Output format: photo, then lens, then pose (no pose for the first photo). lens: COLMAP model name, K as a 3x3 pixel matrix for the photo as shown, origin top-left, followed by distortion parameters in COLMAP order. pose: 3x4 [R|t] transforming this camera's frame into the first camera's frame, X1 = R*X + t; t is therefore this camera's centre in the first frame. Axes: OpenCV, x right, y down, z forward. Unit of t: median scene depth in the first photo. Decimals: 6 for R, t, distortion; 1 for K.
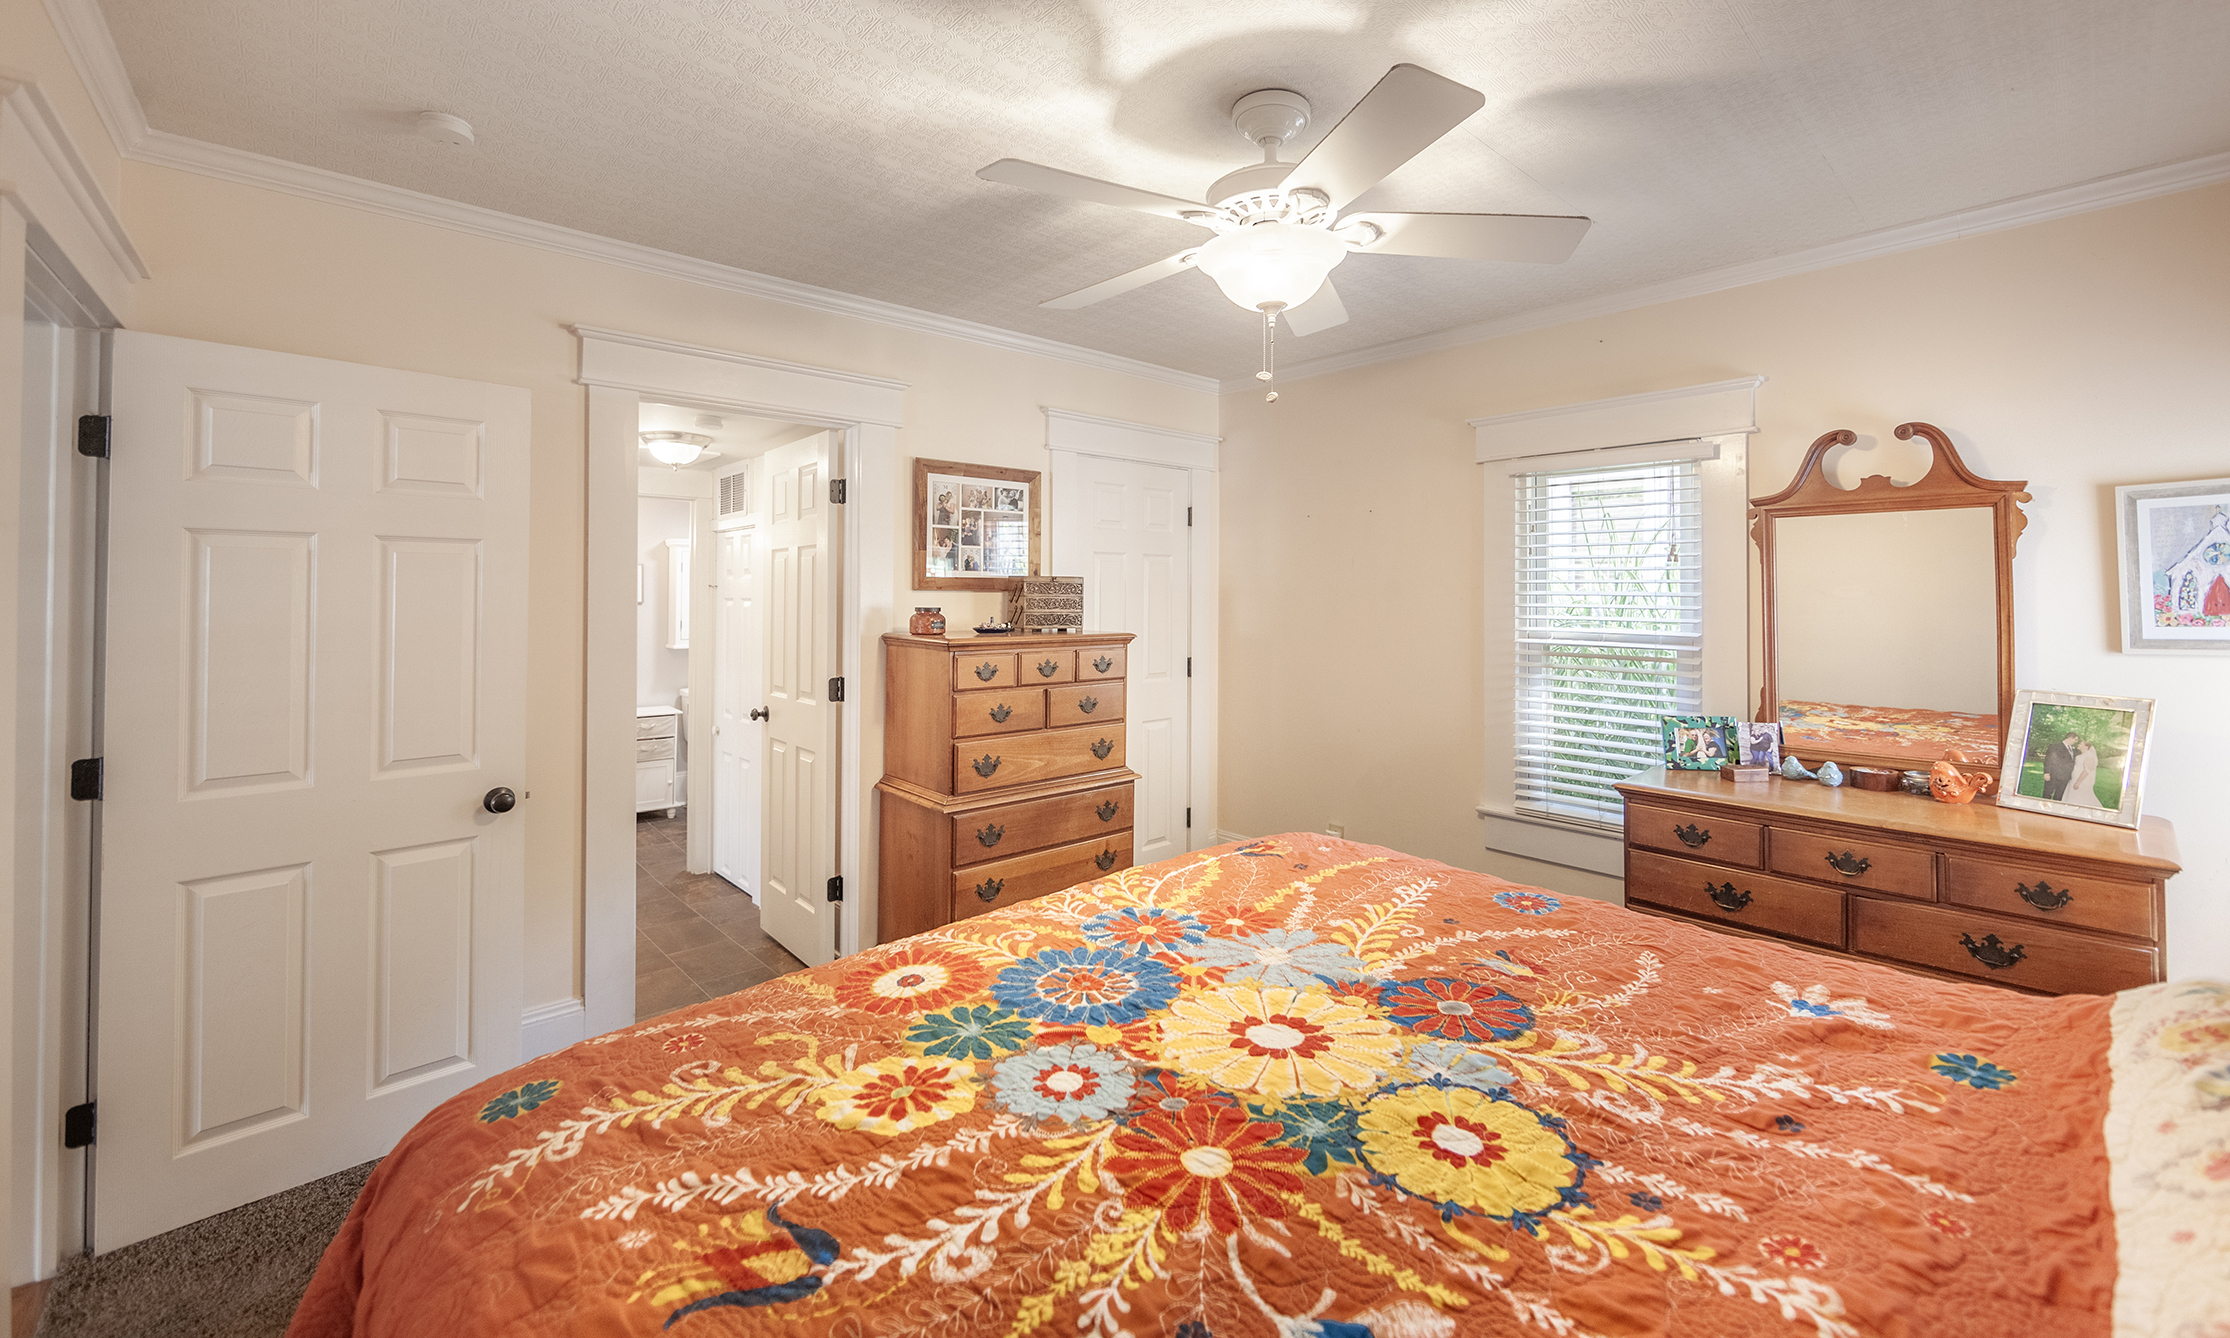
lens RADIAL K [[910.4, 0, 1167.3], [0, 910.4, 576.3], [0, 0, 1]] dist [-0.003853, -0.000253]
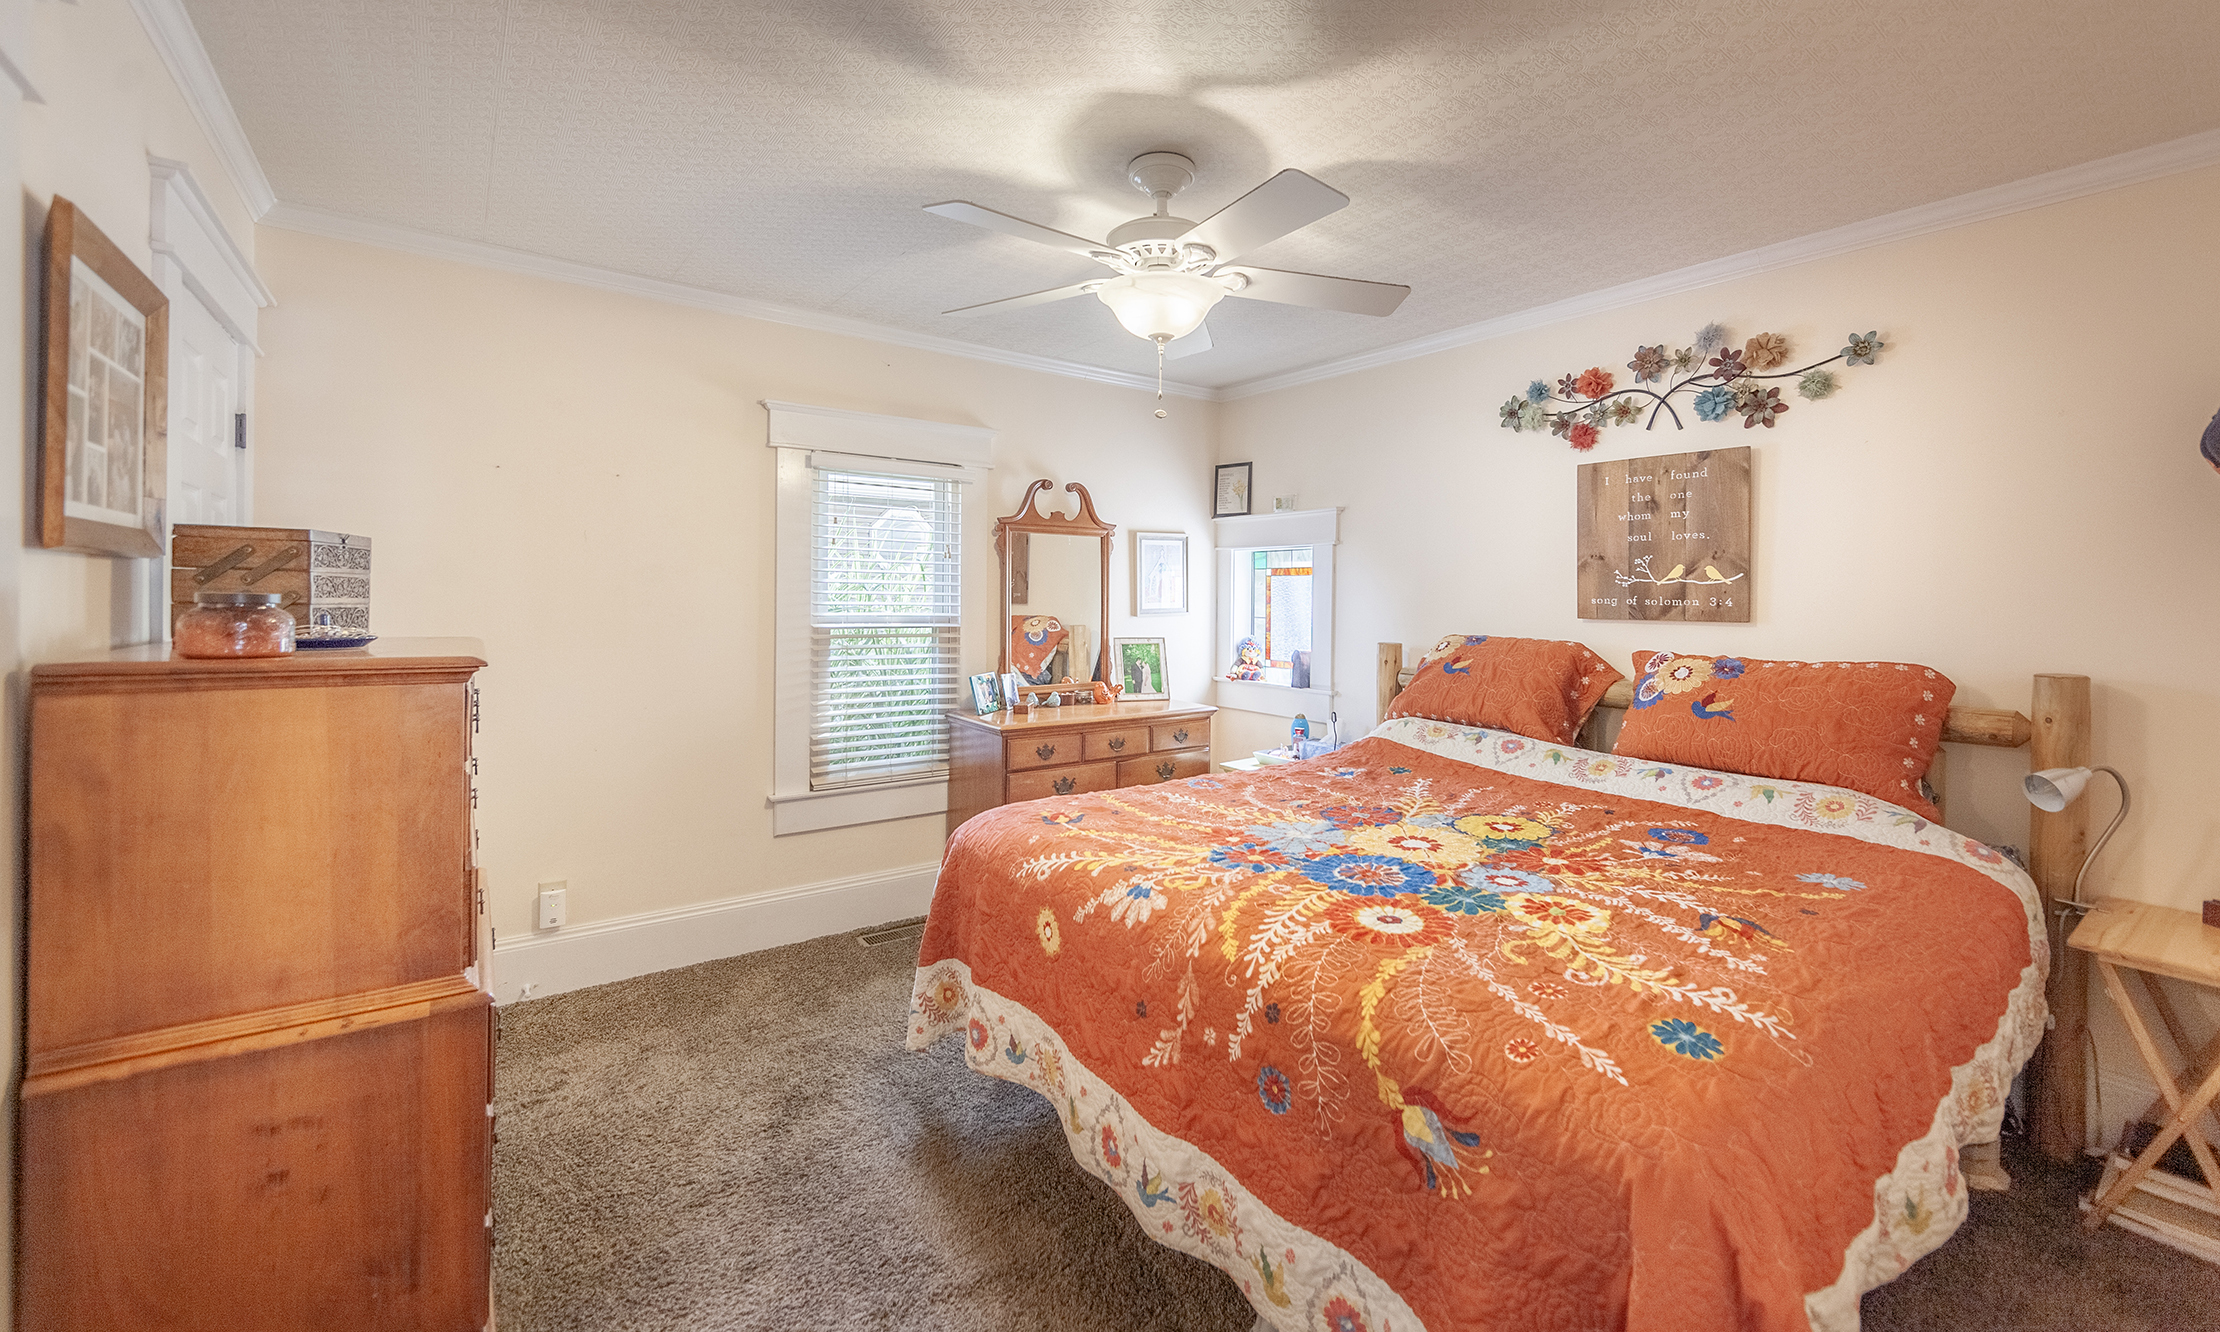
lens RADIAL K [[906.3, 0, 1164.5], [0, 906.3, 595.7], [0, 0, 1]] dist [-0.003853, -0.000253]
pose [[0.085365, -0.000398, 0.996350, -0.861556], [-0.029712, 0.999554, 0.002945, 0.029492], [-0.995907, -0.029855, 0.085316, 0.721860]]
